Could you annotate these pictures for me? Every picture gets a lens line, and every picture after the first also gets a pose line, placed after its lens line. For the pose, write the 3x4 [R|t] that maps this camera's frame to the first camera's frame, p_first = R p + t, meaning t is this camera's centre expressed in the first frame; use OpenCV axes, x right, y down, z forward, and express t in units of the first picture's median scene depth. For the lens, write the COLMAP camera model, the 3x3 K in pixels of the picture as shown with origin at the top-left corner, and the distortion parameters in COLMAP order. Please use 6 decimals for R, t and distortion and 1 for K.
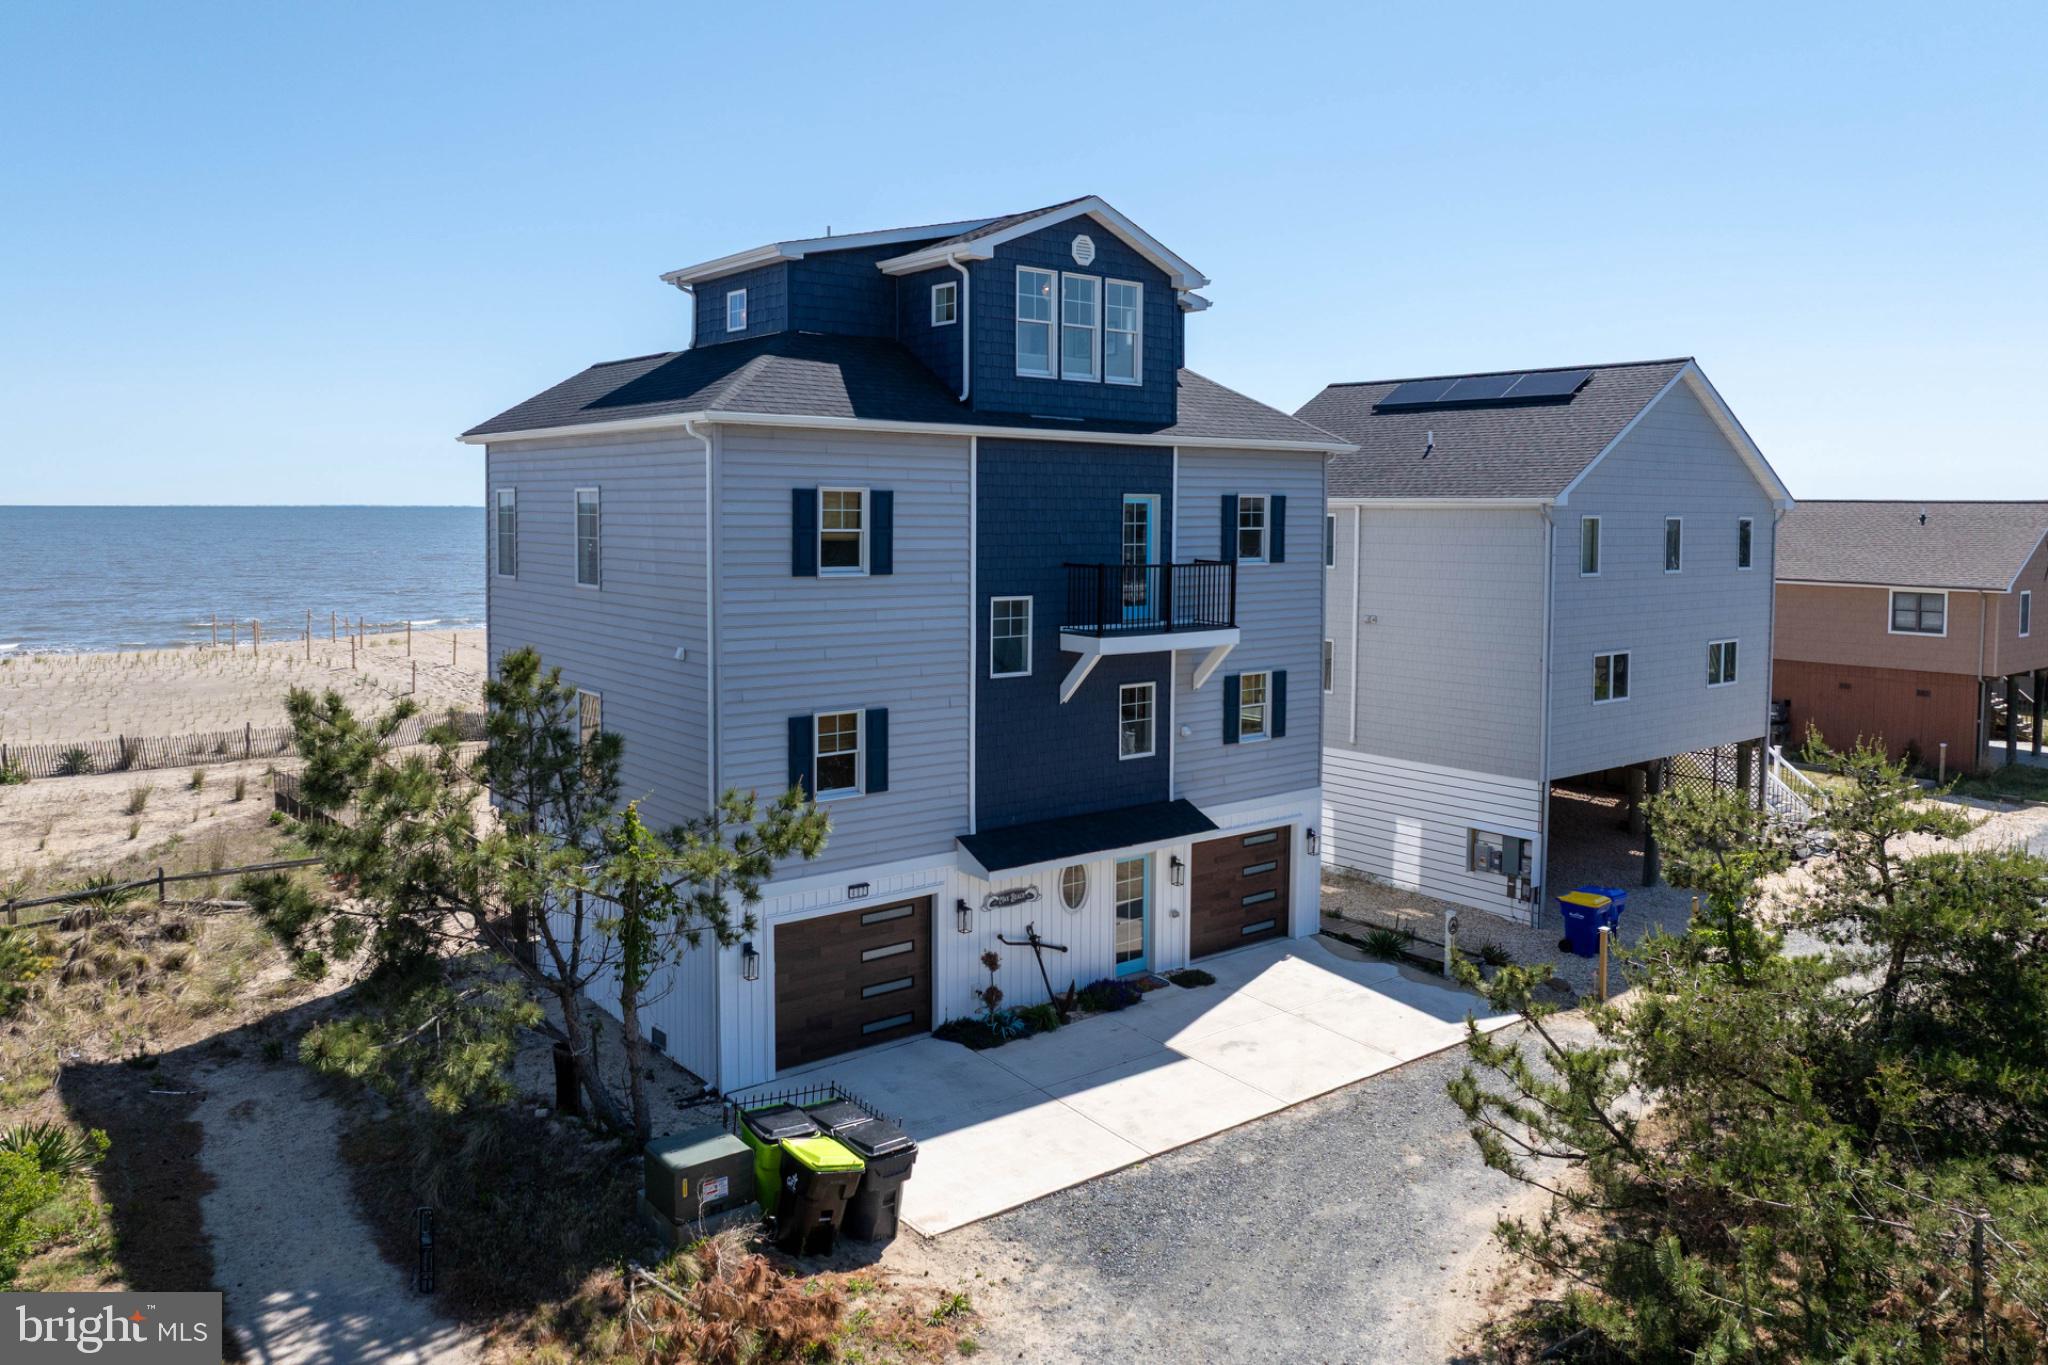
lens RADIAL K [[1445.8, 0, 1053.9], [0, 1445.8, 662.7], [0, 0, 1]] dist [-0.034747, -0.000888]
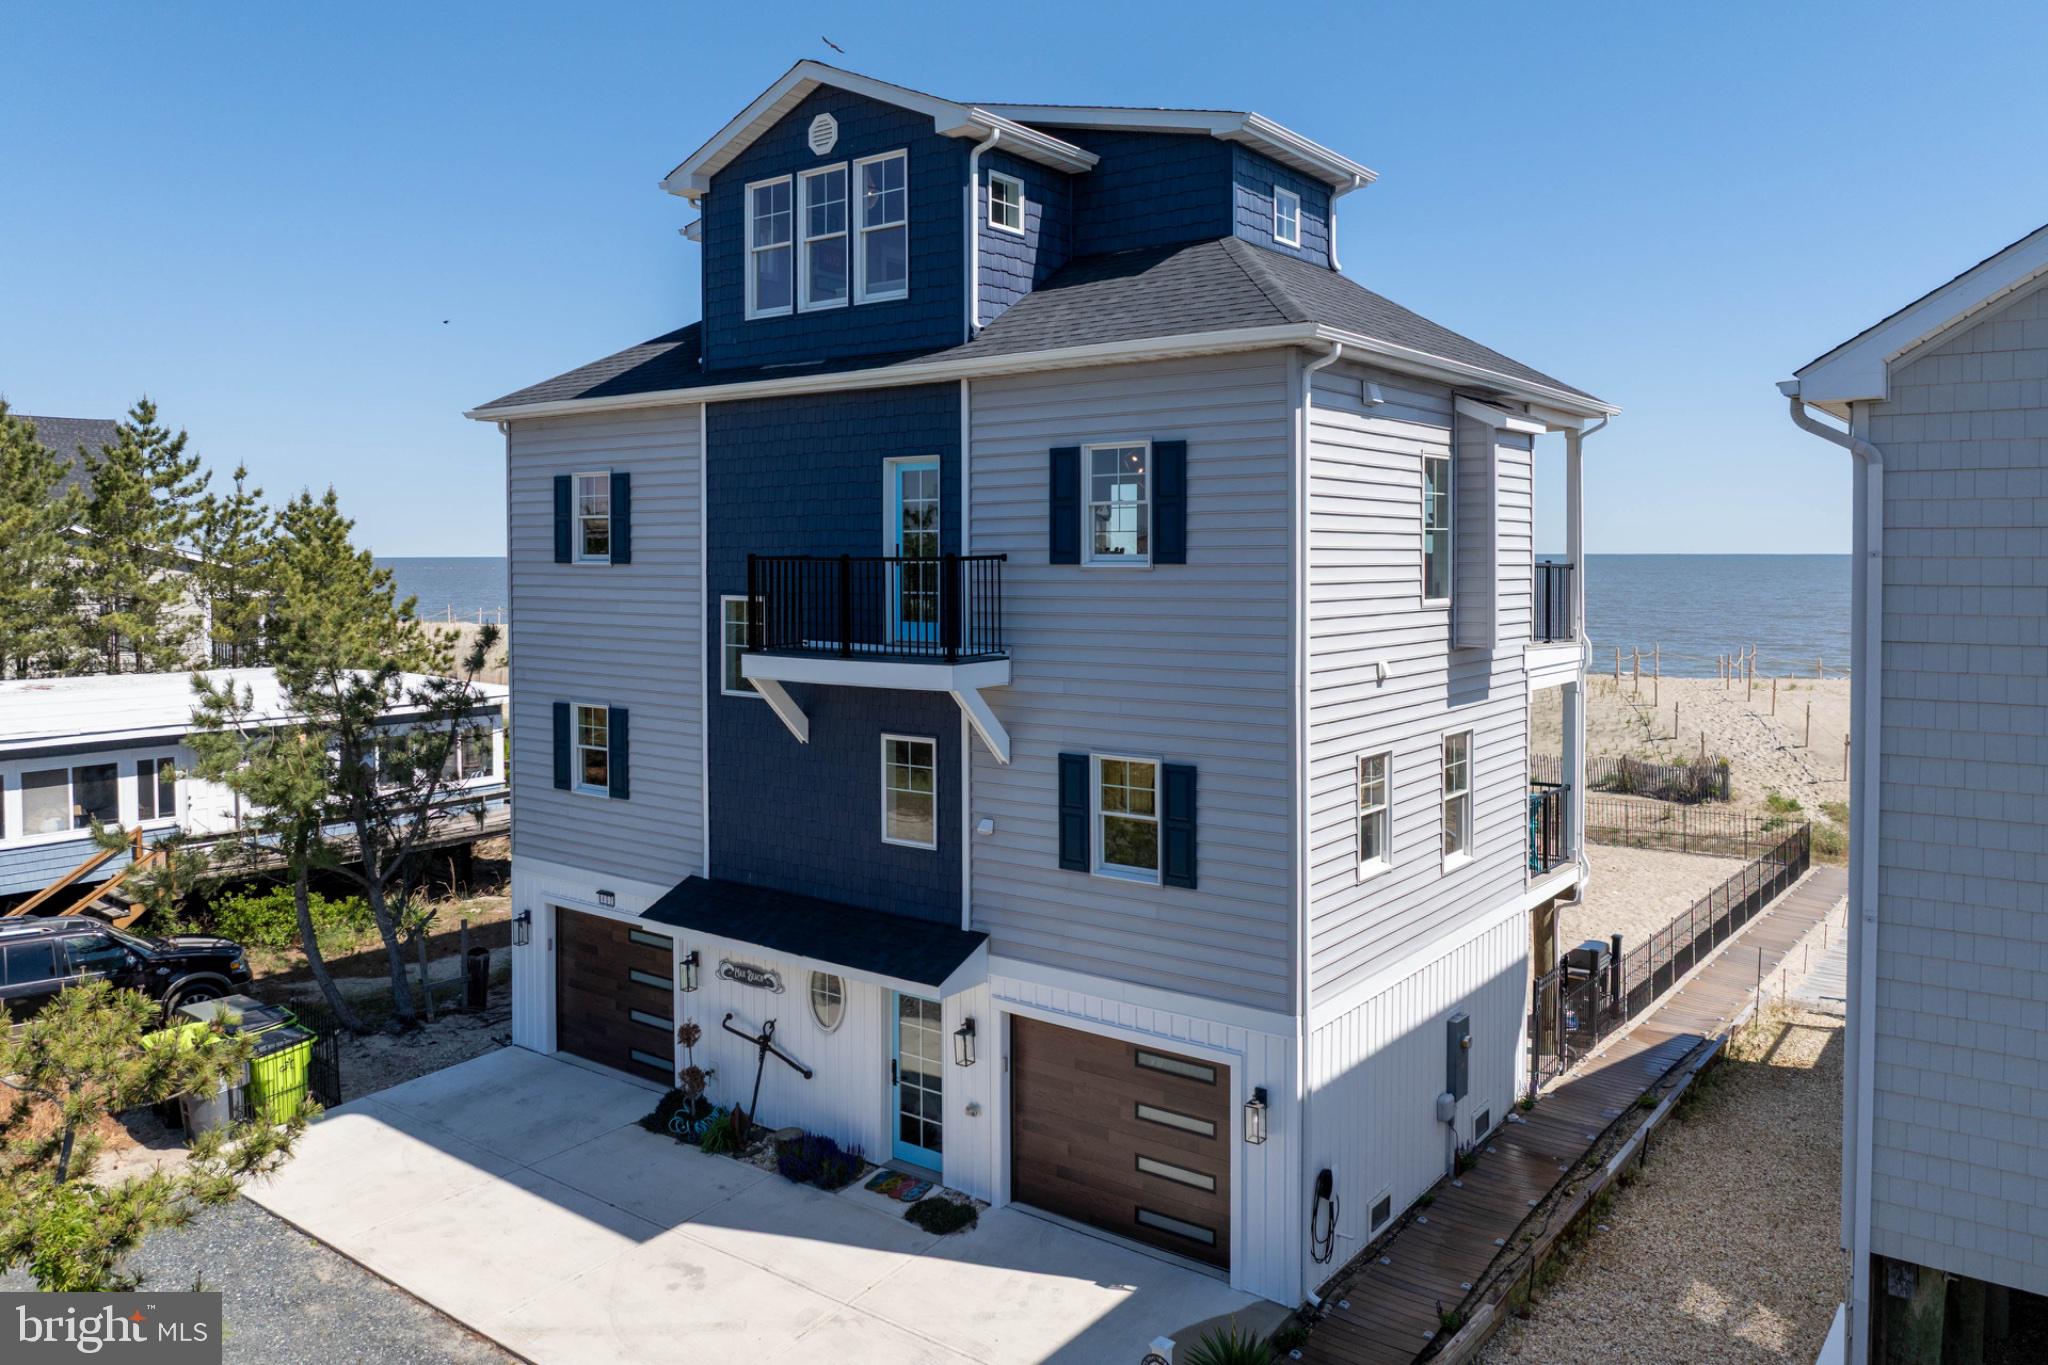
lens RADIAL K [[1445.8, 0, 1053.9], [0, 1445.8, 662.7], [0, 0, 1]] dist [-0.034747, -0.000888]
pose [[0.249161, 0.054128, -0.966948, 0.792354], [-0.108724, 0.993689, 0.027609, -0.049998], [0.962340, 0.098251, 0.253473, 0.968761]]
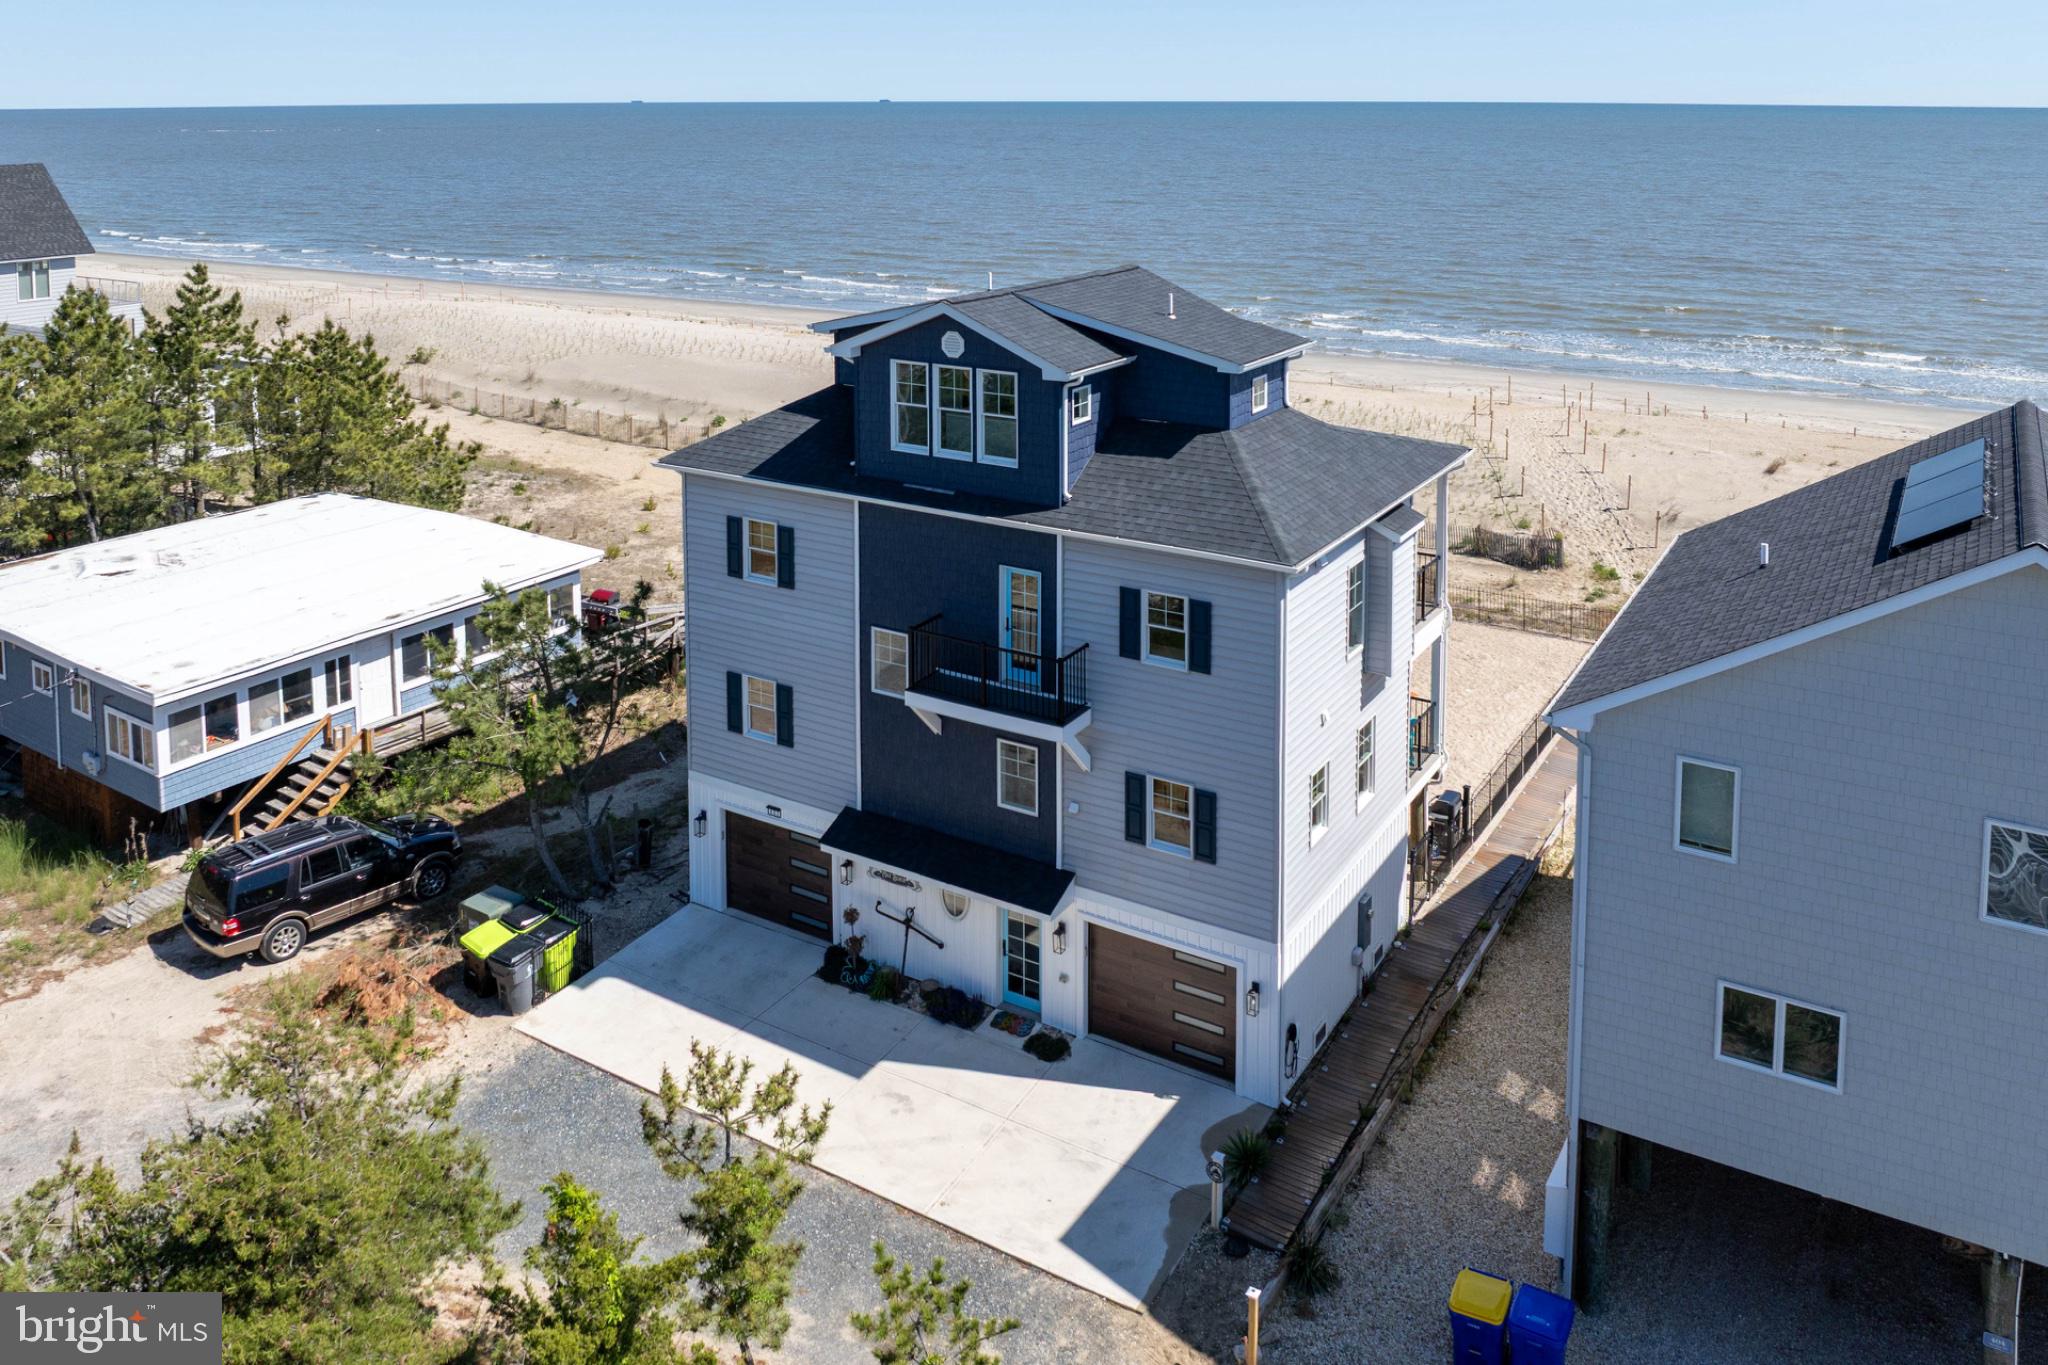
lens RADIAL K [[1568.9, 0, 1019.0], [0, 1568.9, 303.9], [0, 0, 1]] dist [-0.022343, 0.000966]
pose [[0.332537, 0.117852, -0.935697, 1.172914], [-0.101905, 0.990842, 0.088582, -0.434741], [0.937568, 0.065896, 0.341502, 0.646477]]
